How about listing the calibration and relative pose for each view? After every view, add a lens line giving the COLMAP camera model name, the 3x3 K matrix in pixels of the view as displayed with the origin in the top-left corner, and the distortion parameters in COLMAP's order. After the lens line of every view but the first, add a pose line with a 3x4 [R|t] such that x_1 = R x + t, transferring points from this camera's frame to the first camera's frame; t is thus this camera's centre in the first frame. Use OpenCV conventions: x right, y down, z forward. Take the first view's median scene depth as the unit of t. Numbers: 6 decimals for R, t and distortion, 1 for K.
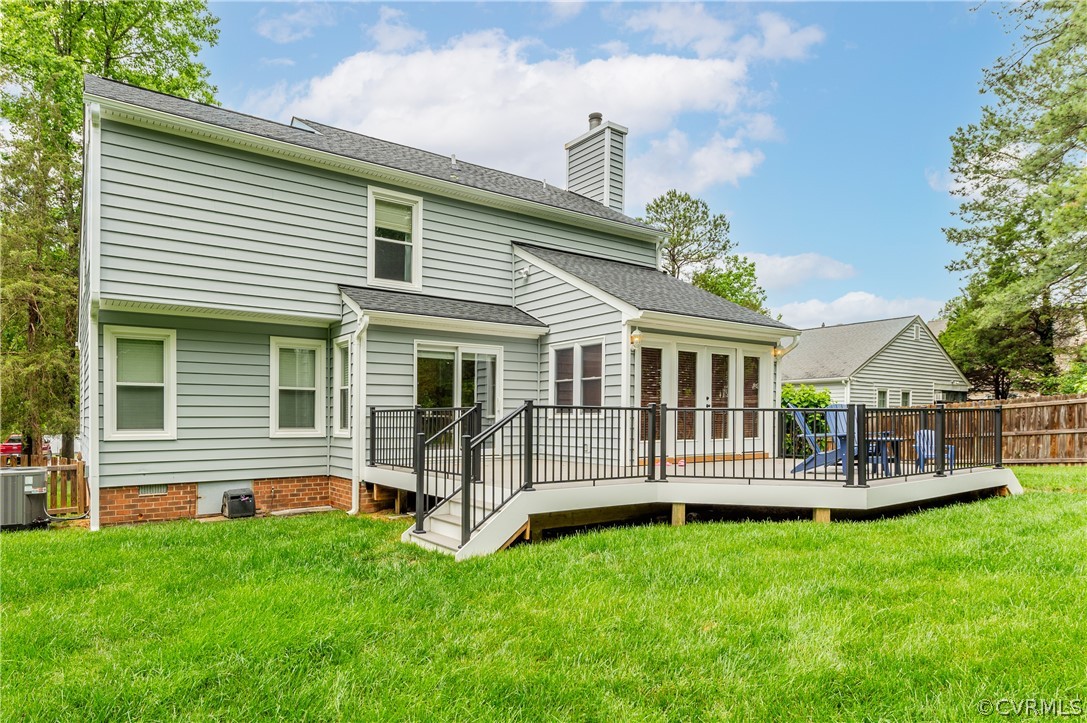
lens RADIAL K [[624.3, 0, 496.1], [0, 624.3, 421.7], [0, 0, 1]] dist [-0.004075, -0.002404]
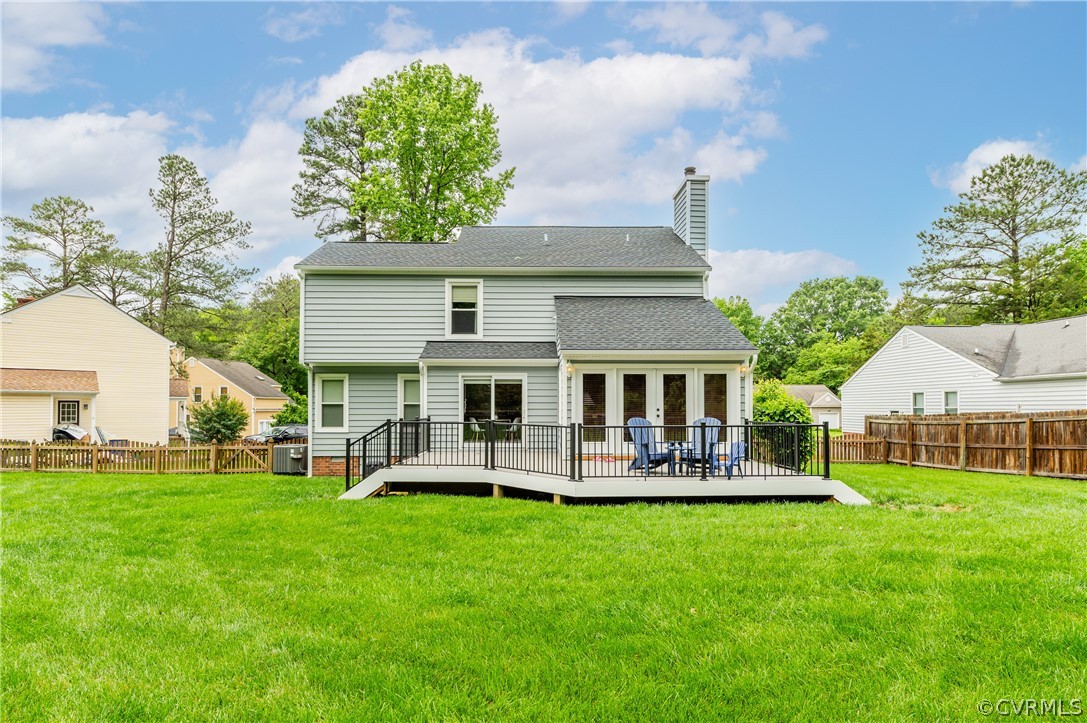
lens RADIAL K [[565.8, 0, 543.8], [0, 565.8, 394.3], [0, 0, 1]] dist [0.000551, -0.000020]
pose [[0.838058, -0.009772, -0.545494, 0.833352], [-0.005944, 0.999617, -0.027039, -0.039837], [0.545549, 0.025903, 0.837678, -0.089165]]
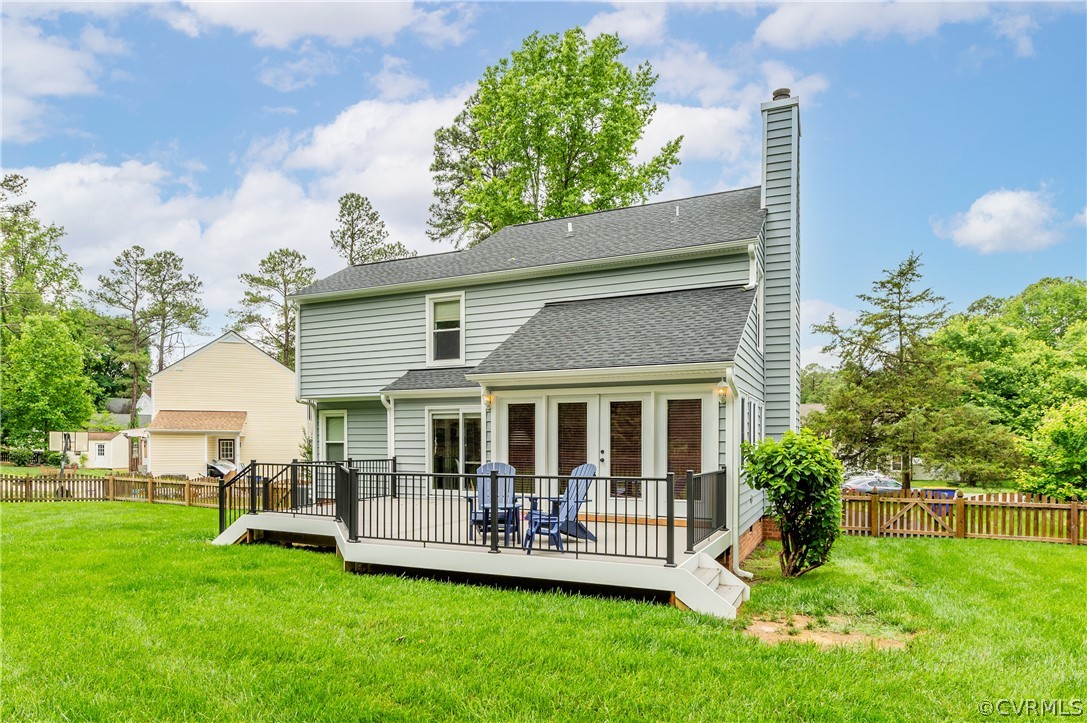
lens RADIAL K [[680.9, 0, 499.6], [0, 680.9, 444.1], [0, 0, 1]] dist [-0.001854, -0.000273]
pose [[0.487455, 0.002020, -0.873146, 1.217318], [-0.011903, 0.999920, -0.004331, -0.046733], [0.873067, 0.012505, 0.487440, 0.426664]]
